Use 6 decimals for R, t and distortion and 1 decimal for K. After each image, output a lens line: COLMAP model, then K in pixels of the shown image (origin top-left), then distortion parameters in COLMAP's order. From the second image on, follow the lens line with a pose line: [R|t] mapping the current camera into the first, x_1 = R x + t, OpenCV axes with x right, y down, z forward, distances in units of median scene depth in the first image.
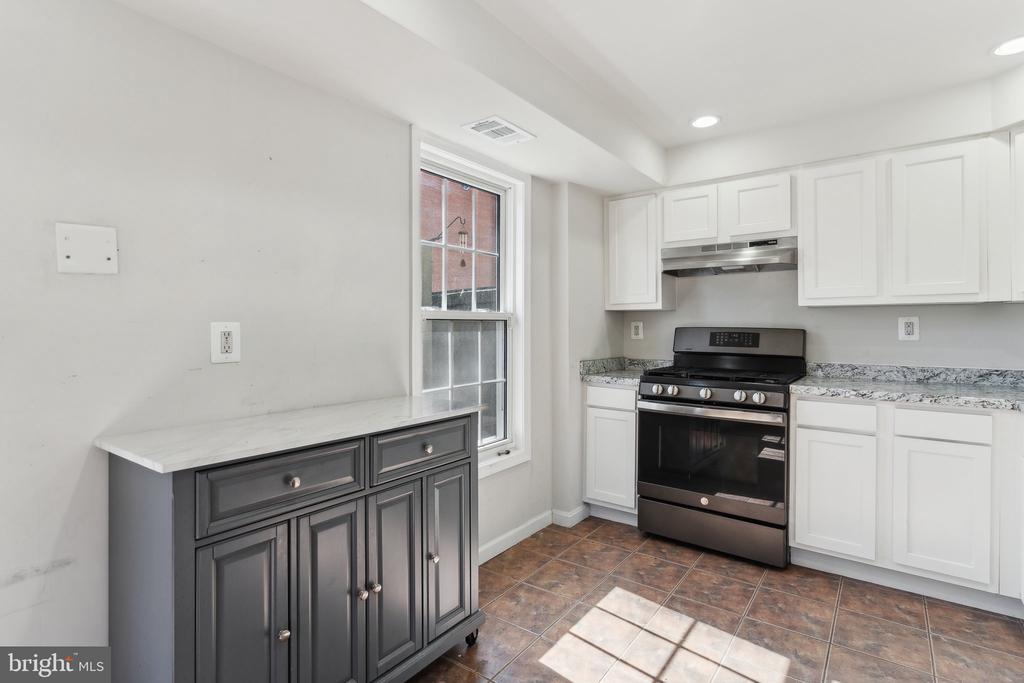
lens RADIAL K [[504.3, 0, 512.4], [0, 504.3, 336.2], [0, 0, 1]] dist [-0.000057, -0.000628]
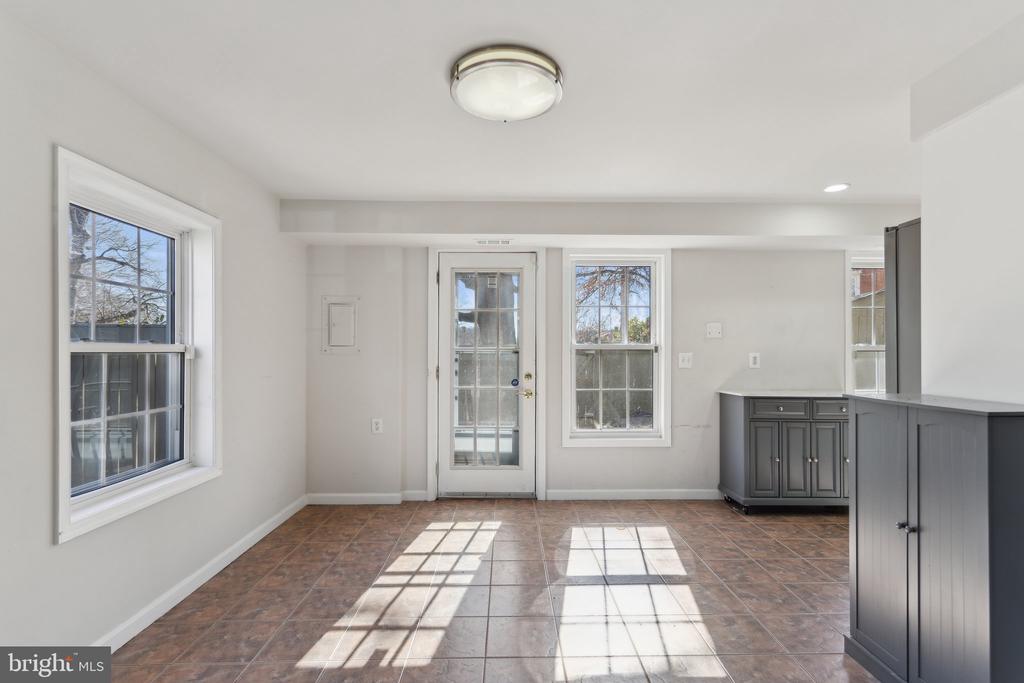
lens RADIAL K [[504.3, 0, 512.4], [0, 504.3, 336.2], [0, 0, 1]] dist [-0.000057, -0.000628]
pose [[0.606661, -0.021703, -0.794664, 0.505555], [-0.015435, 0.999117, -0.039071, 0.005450], [0.794811, 0.035968, 0.605790, -1.067470]]
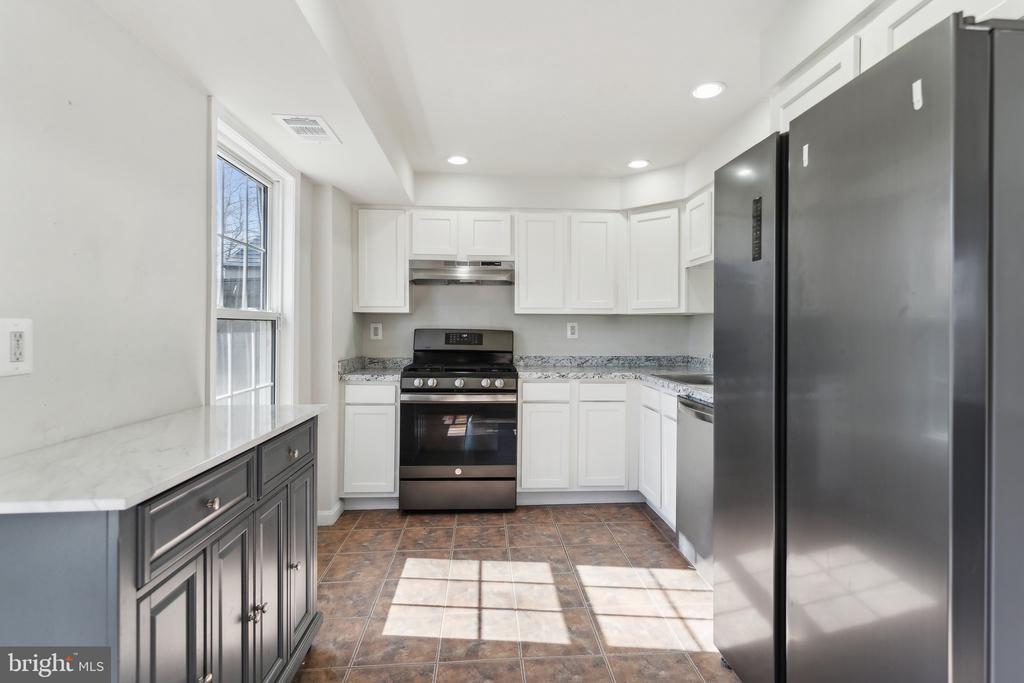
lens RADIAL K [[492.7, 0, 516.6], [0, 492.7, 338.9], [0, 0, 1]] dist [-0.000509, 0.000151]
pose [[0.760059, -0.008109, 0.649804, -0.320505], [0.005850, 0.999967, 0.005636, 0.000838], [-0.649828, -0.000482, 0.760081, 0.002937]]
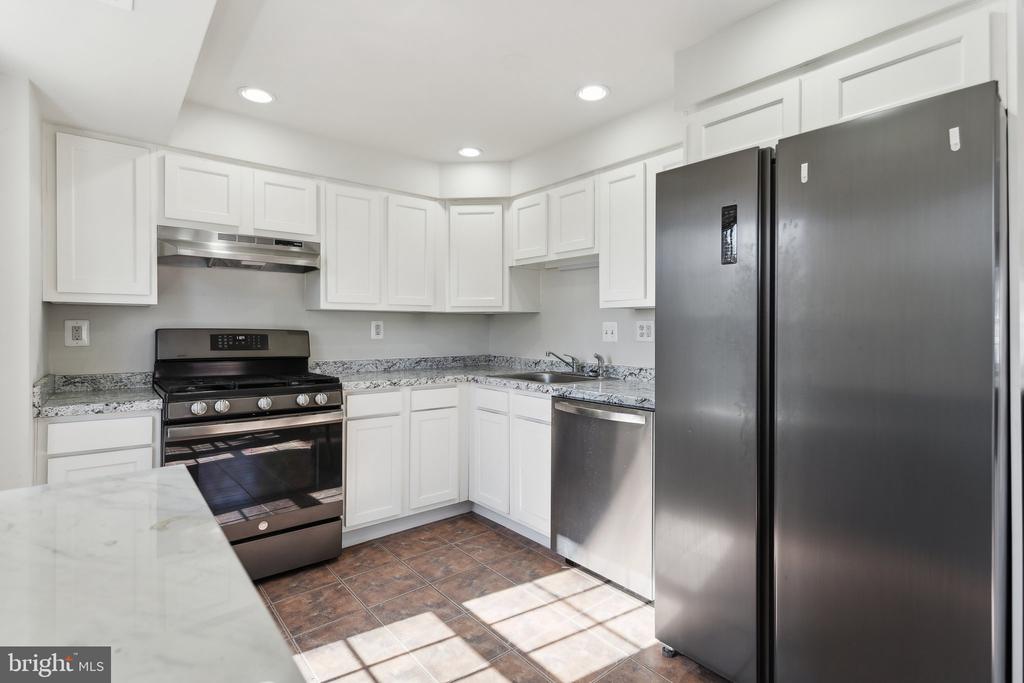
lens RADIAL K [[494.6, 0, 516.3], [0, 494.6, 334.7], [0, 0, 1]] dist [0.003106, 0.000407]
pose [[0.236538, -0.010648, 0.971564, -0.399639], [0.015159, 0.999859, 0.007268, -0.007591], [-0.971504, 0.013008, 0.236666, 0.405543]]
